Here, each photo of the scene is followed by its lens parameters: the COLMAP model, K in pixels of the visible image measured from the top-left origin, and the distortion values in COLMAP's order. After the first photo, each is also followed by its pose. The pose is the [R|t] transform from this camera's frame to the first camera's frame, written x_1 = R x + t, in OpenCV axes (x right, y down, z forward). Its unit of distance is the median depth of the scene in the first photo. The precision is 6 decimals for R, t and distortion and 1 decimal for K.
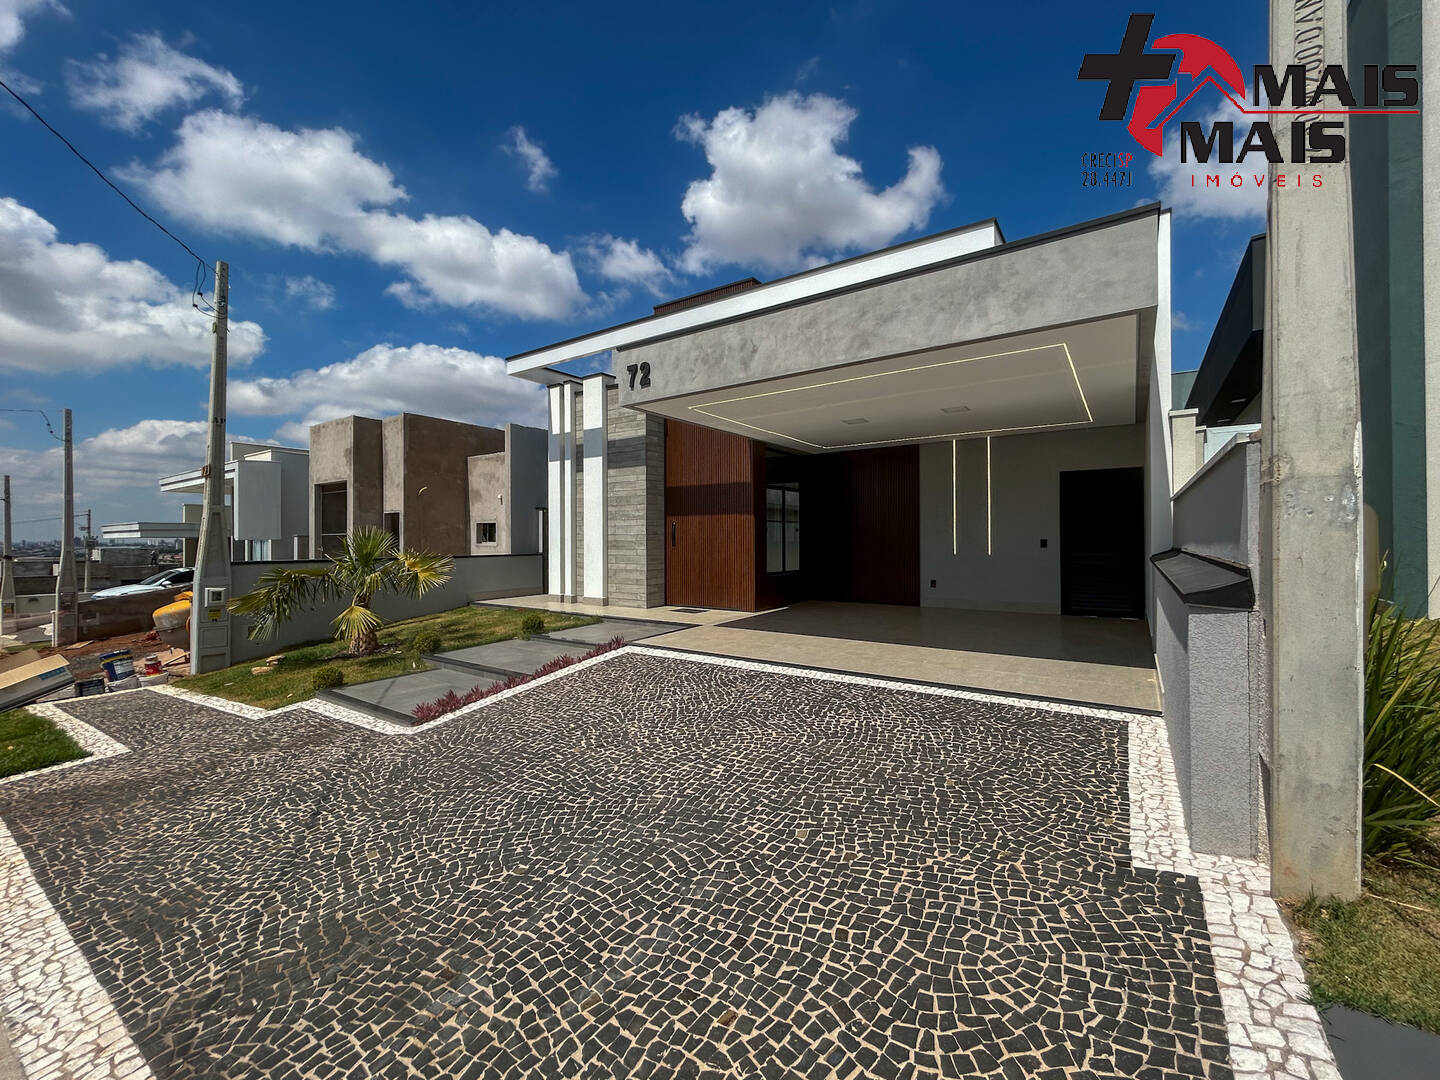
lens RADIAL K [[597.3, 0, 716.0], [0, 597.3, 537.3], [0, 0, 1]] dist [0.002290, -0.000206]
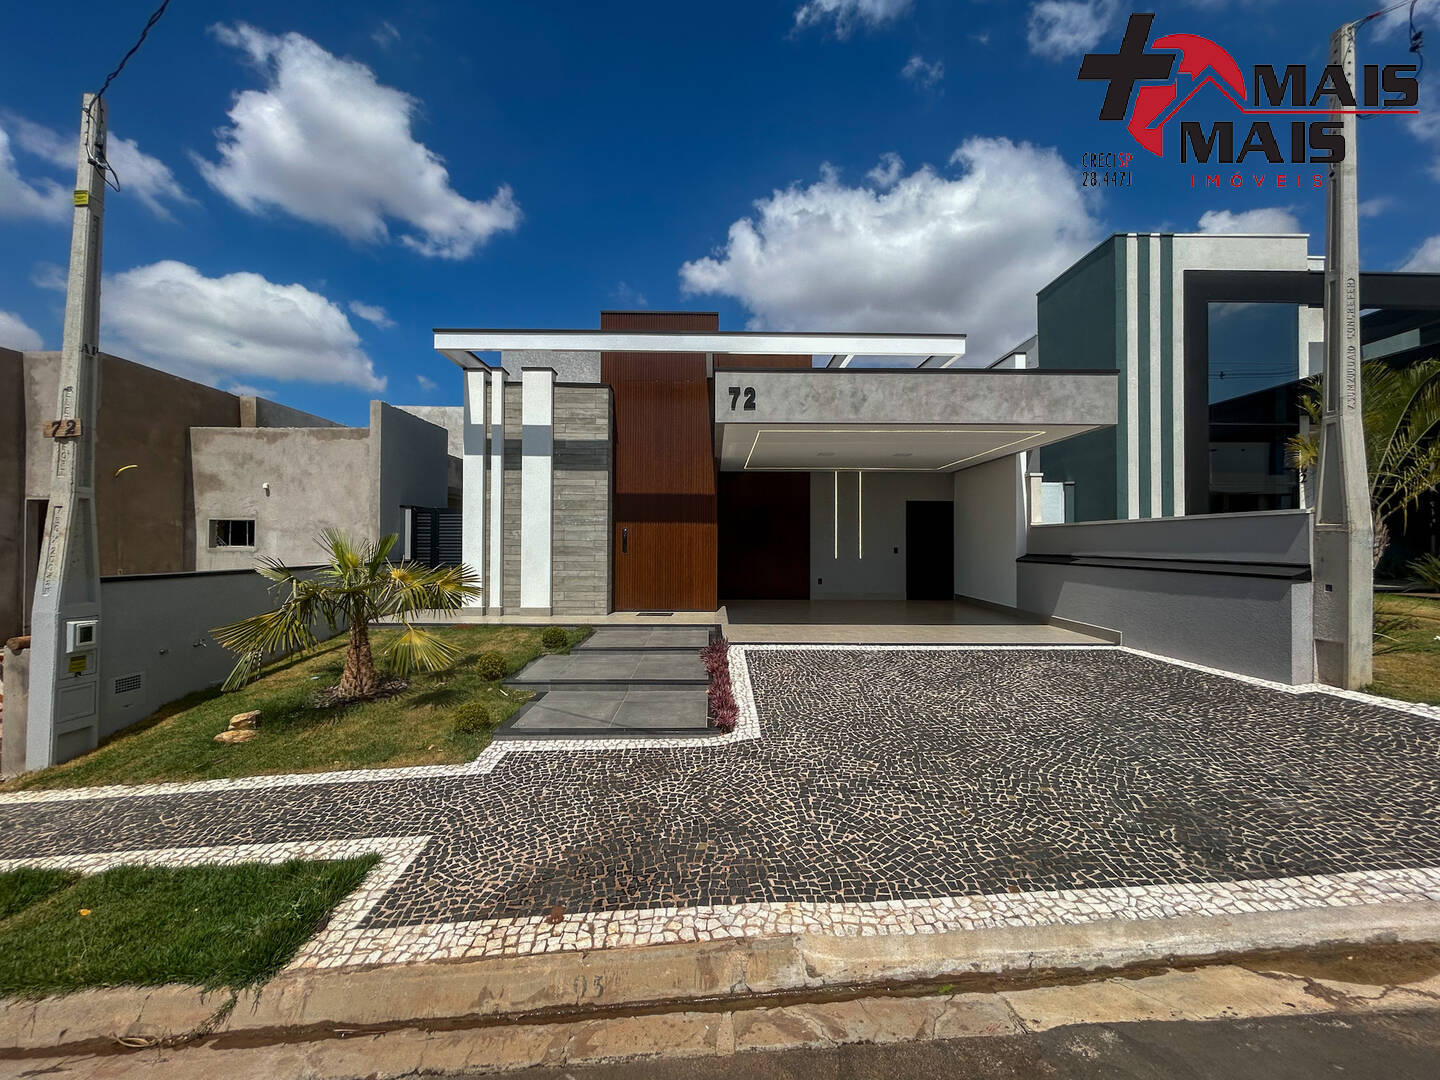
lens RADIAL K [[584.6, 0, 718.4], [0, 584.6, 537.8], [0, 0, 1]] dist [-0.000332, 0.000131]
pose [[0.809880, 0.013894, 0.586431, -0.548212], [-0.010562, 0.999903, -0.009103, -0.002153], [-0.586500, 0.001179, 0.809948, 0.106373]]
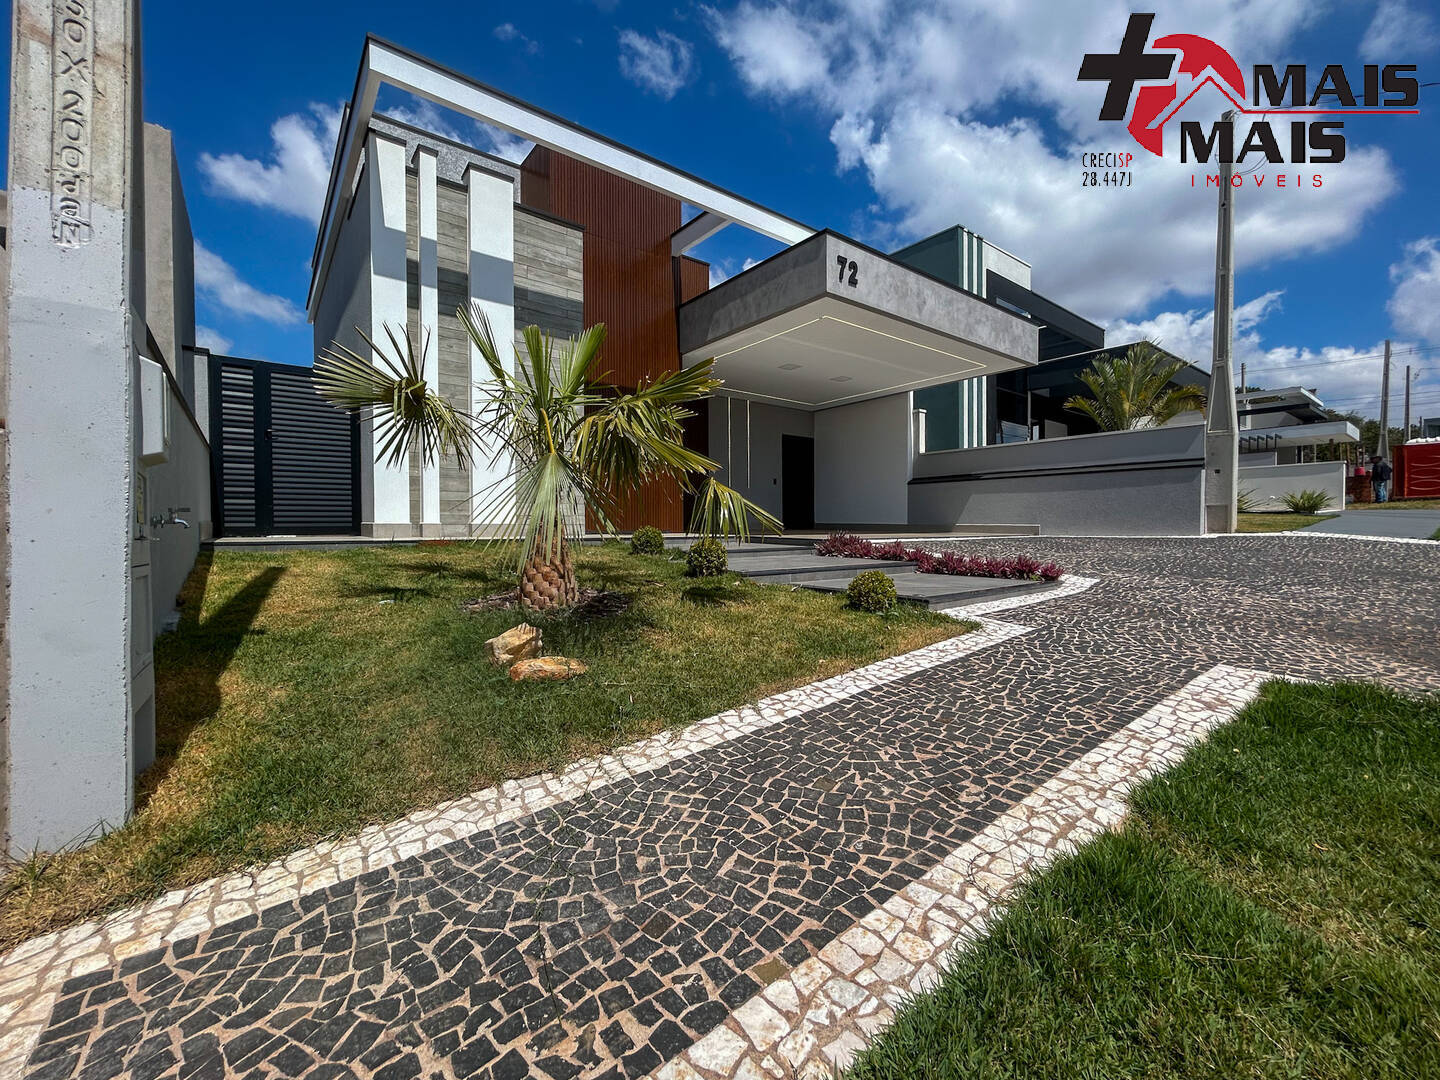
lens RADIAL K [[599.9, 0, 720.0], [0, 599.9, 540.0], [0, 0, 1]] dist [-0.024679, -0.000049]
pose [[0.292382, -0.017897, 0.956134, -0.803528], [-0.004426, 0.999789, 0.020067, 0.113100], [-0.956291, -0.010100, 0.292241, 0.627486]]
